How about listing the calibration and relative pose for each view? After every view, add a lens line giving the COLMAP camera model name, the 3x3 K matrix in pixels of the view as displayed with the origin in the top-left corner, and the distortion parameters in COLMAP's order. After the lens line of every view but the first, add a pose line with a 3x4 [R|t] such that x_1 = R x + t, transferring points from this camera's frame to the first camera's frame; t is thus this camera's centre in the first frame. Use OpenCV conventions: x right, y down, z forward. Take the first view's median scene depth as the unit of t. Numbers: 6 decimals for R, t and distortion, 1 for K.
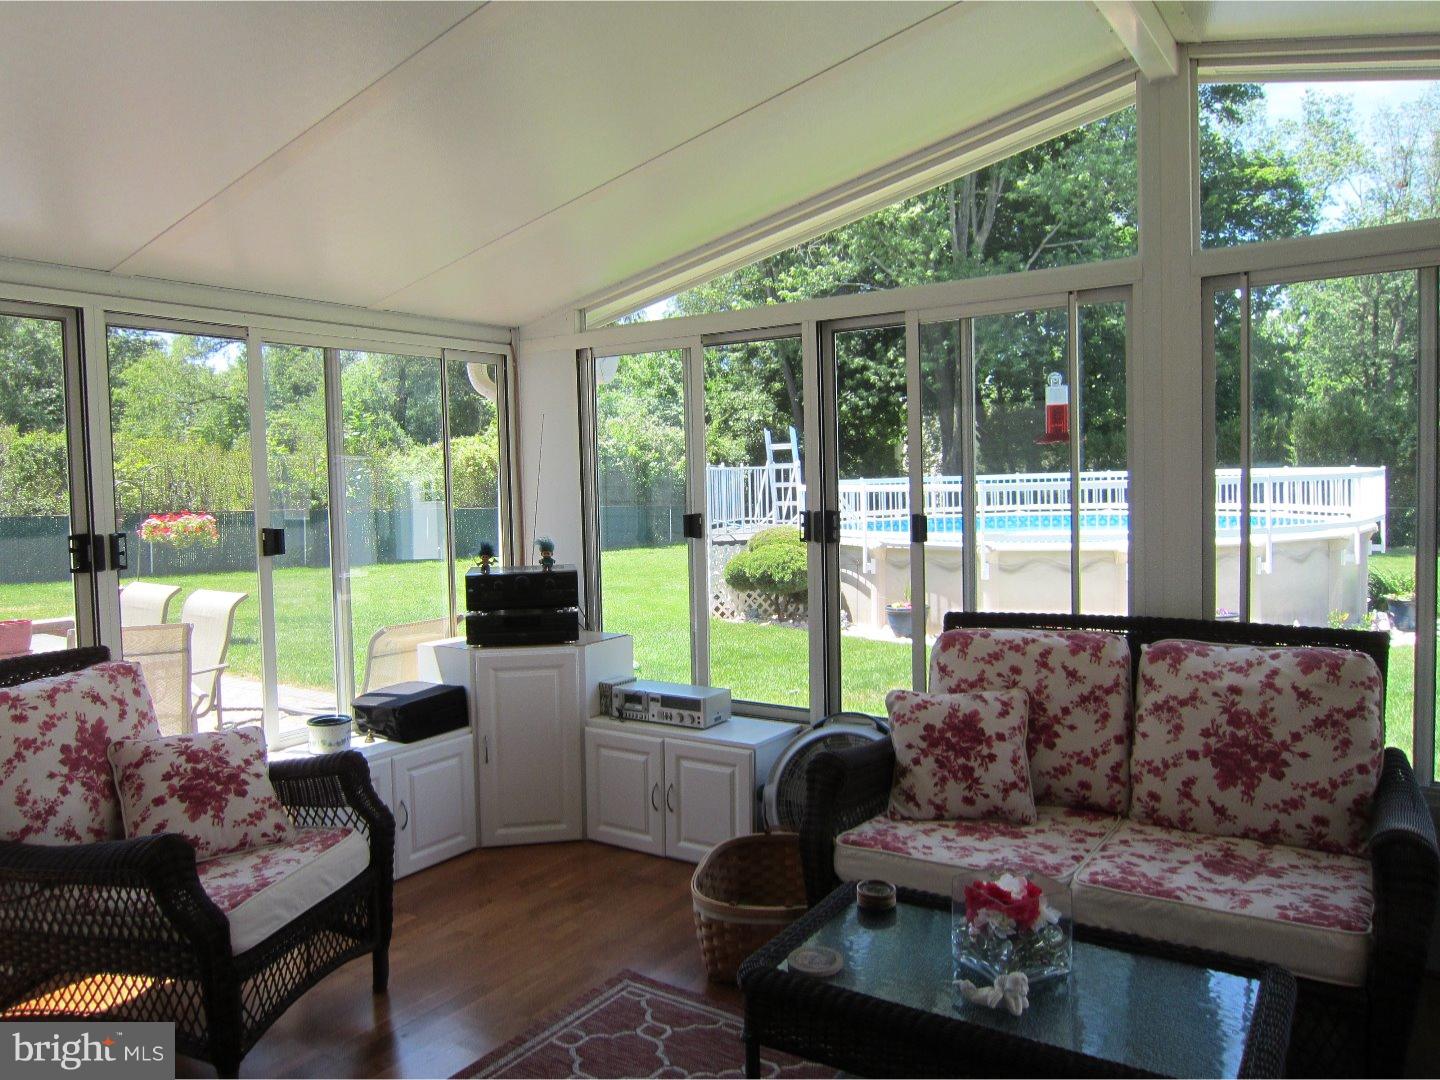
lens RADIAL K [[1019.7, 0, 724.5], [0, 1019.7, 546.1], [0, 0, 1]] dist [-0.035013, -0.001375]
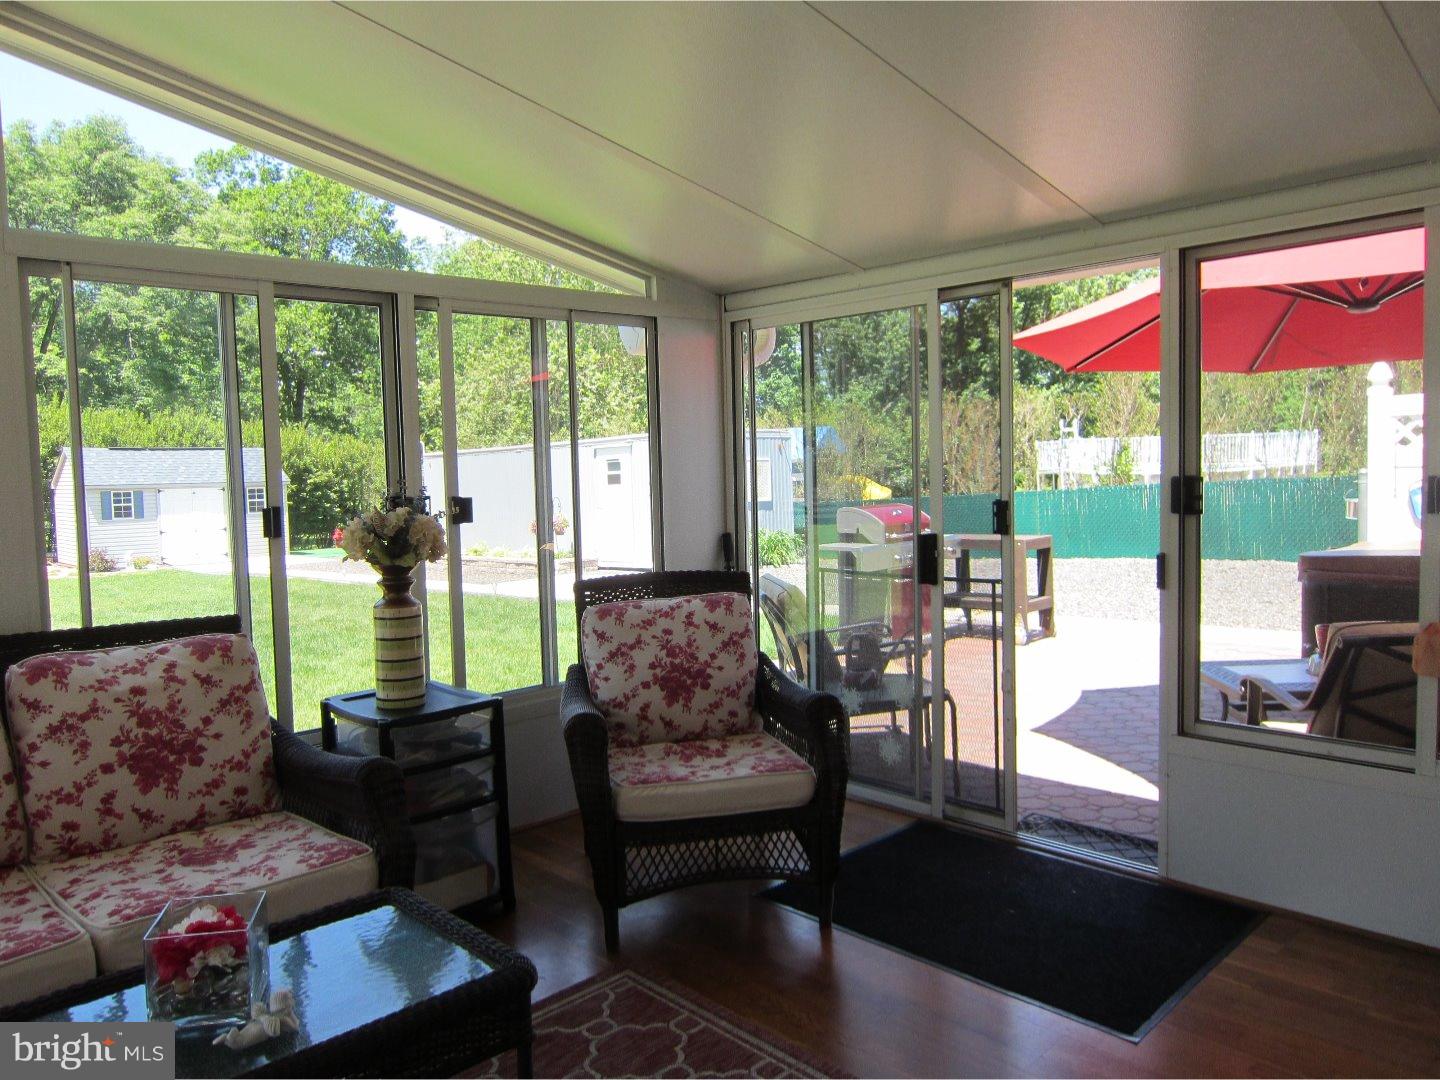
lens RADIAL K [[1019.7, 0, 724.8], [0, 1019.7, 533.2], [0, 0, 1]] dist [-0.035013, -0.001375]
pose [[0.196809, -0.046513, 0.979338, -0.346667], [0.069456, 0.997026, 0.033396, -0.003990], [-0.977979, 0.061449, 0.199454, 0.245467]]
